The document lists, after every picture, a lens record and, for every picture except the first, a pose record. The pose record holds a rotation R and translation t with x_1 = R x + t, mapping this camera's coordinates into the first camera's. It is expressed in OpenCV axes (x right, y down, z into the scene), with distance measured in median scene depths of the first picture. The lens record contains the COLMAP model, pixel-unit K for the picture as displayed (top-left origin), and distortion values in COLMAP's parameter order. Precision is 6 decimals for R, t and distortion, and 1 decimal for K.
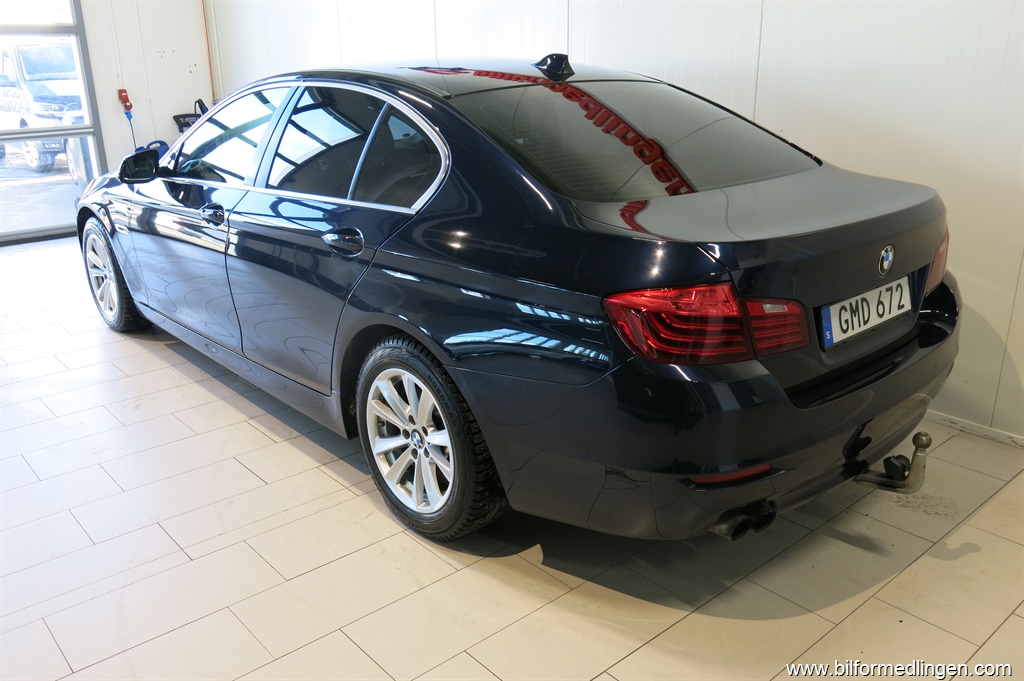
lens RADIAL K [[841.9, 0, 512.0], [0, 841.9, 340.5], [0, 0, 1]] dist [0.002140, 0.000395]
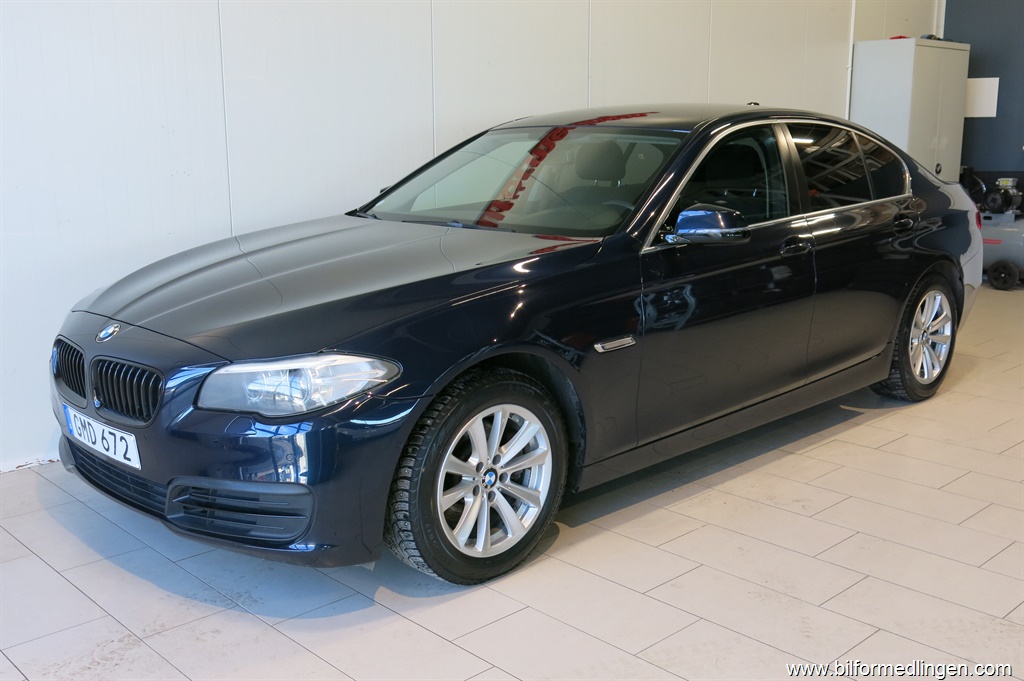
lens RADIAL K [[1029.7, 0, 512.0], [0, 1029.7, 340.5], [0, 0, 1]] dist [-0.002451, 0.008108]
pose [[-0.045127, -0.189988, 0.980749, -1.942621], [0.328375, 0.924373, 0.194177, -0.496507], [-0.943469, 0.330816, 0.020673, 1.669090]]
